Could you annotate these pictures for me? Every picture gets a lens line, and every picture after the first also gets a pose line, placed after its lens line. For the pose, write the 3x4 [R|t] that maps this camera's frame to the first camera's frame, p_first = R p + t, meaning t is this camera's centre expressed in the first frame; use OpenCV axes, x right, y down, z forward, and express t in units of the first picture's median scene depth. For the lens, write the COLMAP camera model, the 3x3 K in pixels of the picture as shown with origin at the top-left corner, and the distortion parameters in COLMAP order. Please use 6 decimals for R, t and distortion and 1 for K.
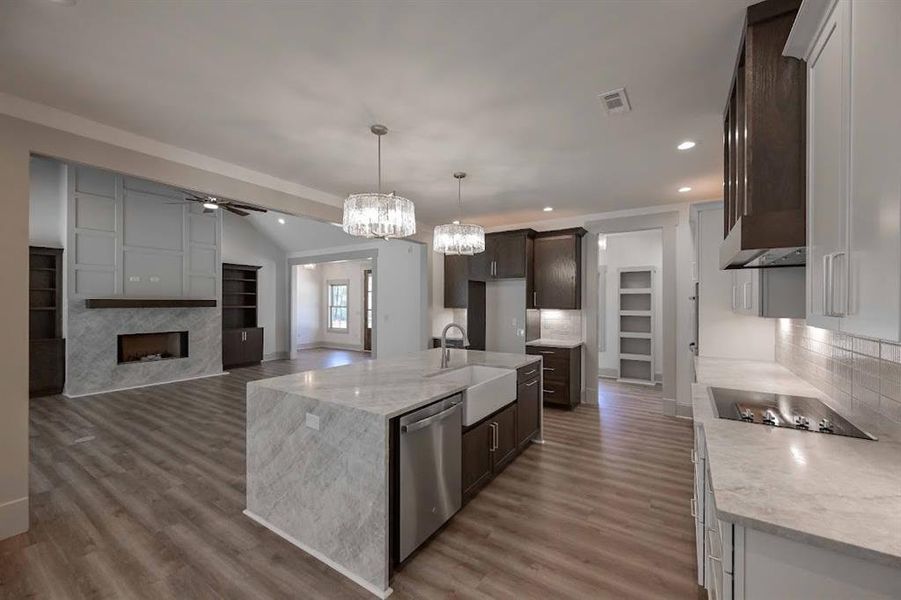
lens RADIAL K [[354.5, 0, 450.5], [0, 354.5, 300.0], [0, 0, 1]] dist [-0.000123, -0.000213]
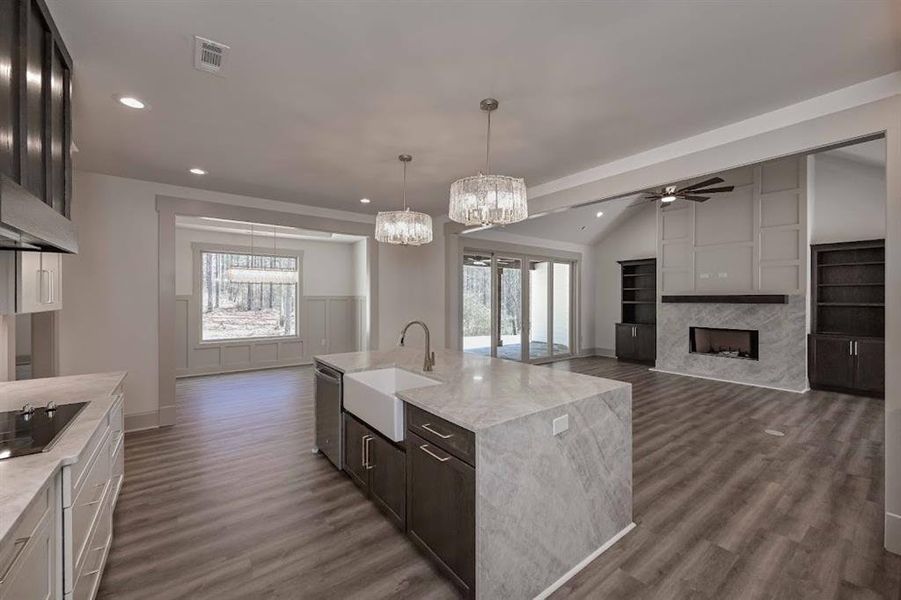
lens RADIAL K [[354.5, 0, 450.5], [0, 354.5, 300.0], [0, 0, 1]] dist [-0.000123, -0.000213]
pose [[-0.331582, 0.004196, -0.943417, 0.356528], [0.005452, 0.999982, 0.002532, 0.005593], [0.943411, -0.004304, -0.331598, 0.607778]]
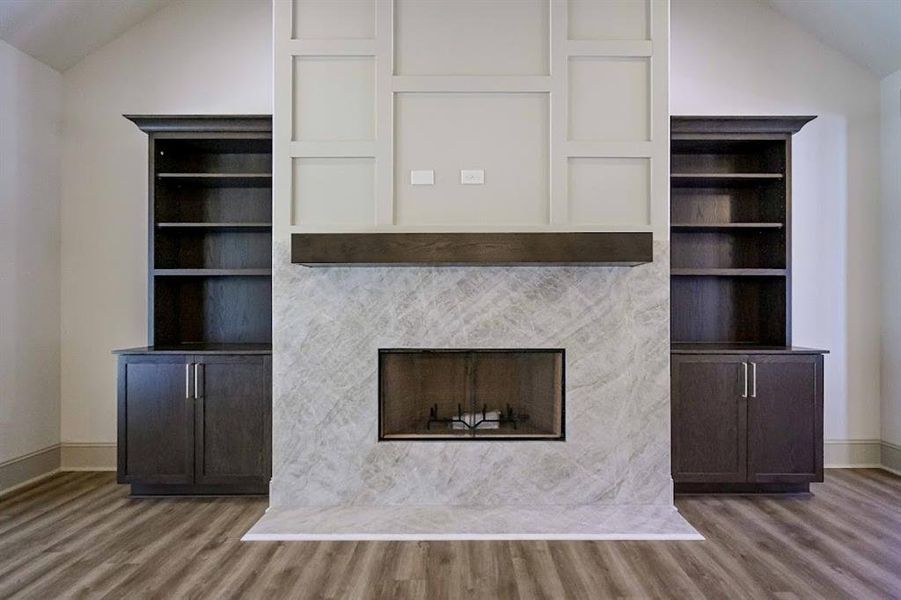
lens RADIAL K [[461.6, 0, 471.8], [0, 461.6, 299.4], [0, 0, 1]] dist [0.000554, 0.000059]
pose [[0.567077, 0.000635, -0.823665, -0.501556], [0.003674, 0.999988, 0.003300, 0.047896], [0.823657, -0.004898, 0.567068, 0.768671]]
